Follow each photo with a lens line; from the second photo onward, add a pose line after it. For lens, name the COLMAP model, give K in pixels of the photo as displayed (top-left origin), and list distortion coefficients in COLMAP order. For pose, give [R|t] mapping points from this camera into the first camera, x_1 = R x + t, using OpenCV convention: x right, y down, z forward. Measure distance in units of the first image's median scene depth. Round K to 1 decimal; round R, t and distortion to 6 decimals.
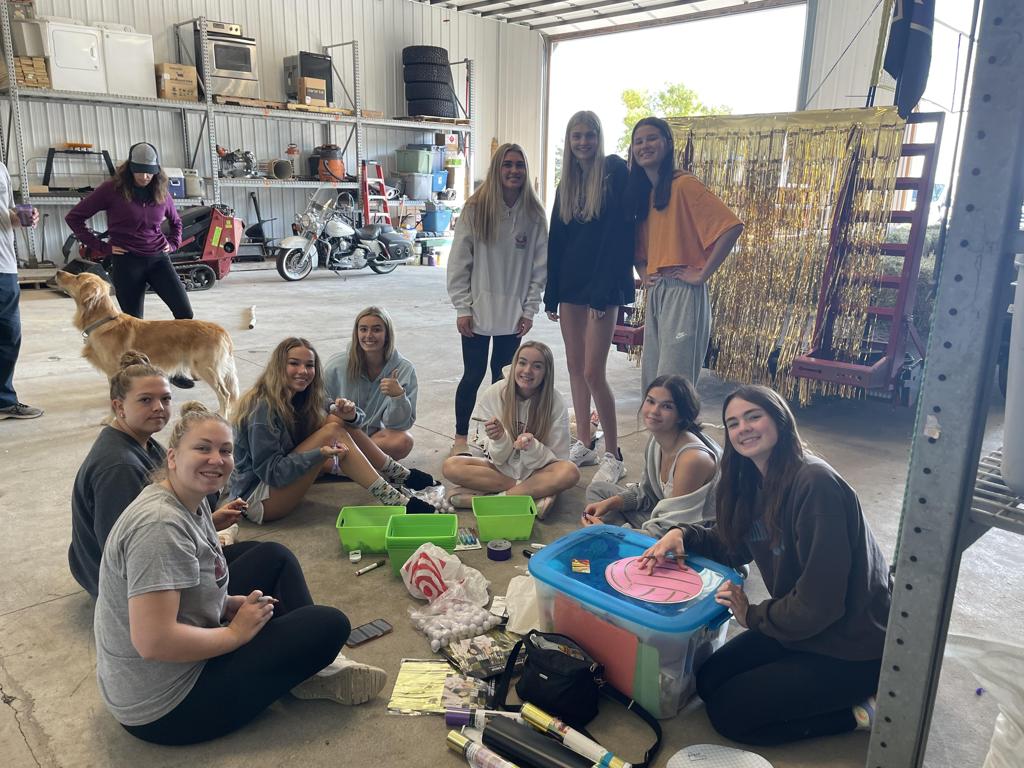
lens RADIAL K [[751.1, 0, 512.0], [0, 751.1, 384.0], [0, 0, 1]] dist [0.095221, -0.129310]
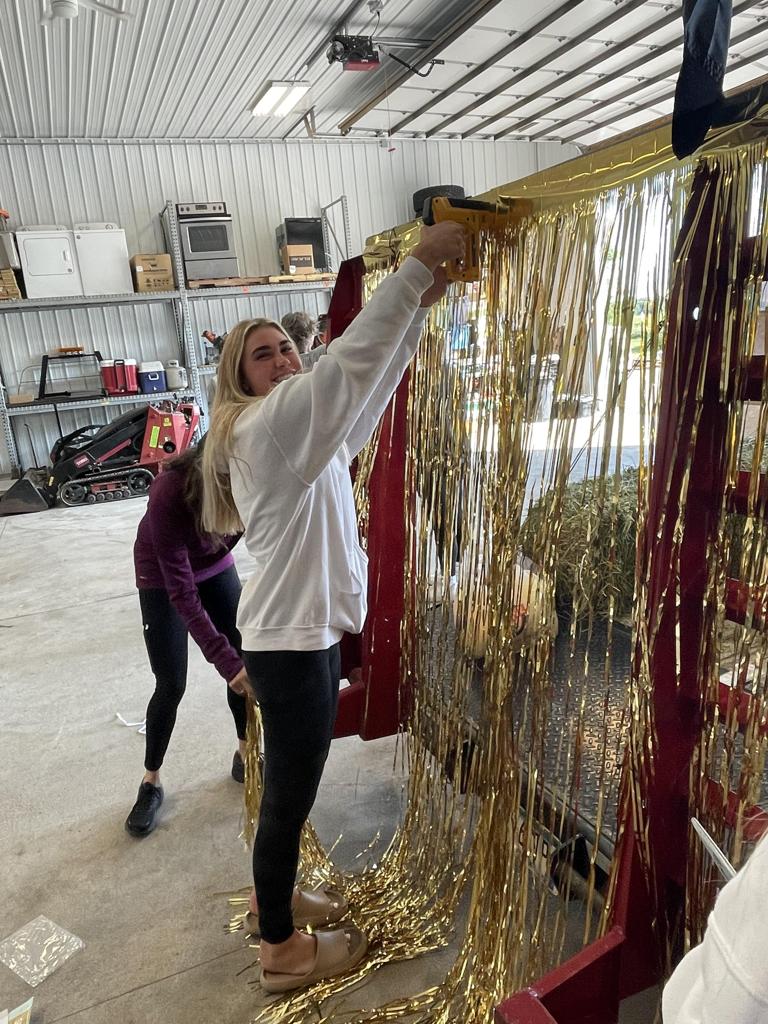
lens RADIAL K [[707.6, 0, 384.0], [0, 707.6, 512.0], [0, 0, 1]] dist [-0.007287, -0.002514]
pose [[0.928058, -0.016582, -0.372066, 0.161141], [0.015601, 0.999862, -0.005649, -0.085843], [0.372108, -0.000562, 0.928189, 0.287477]]
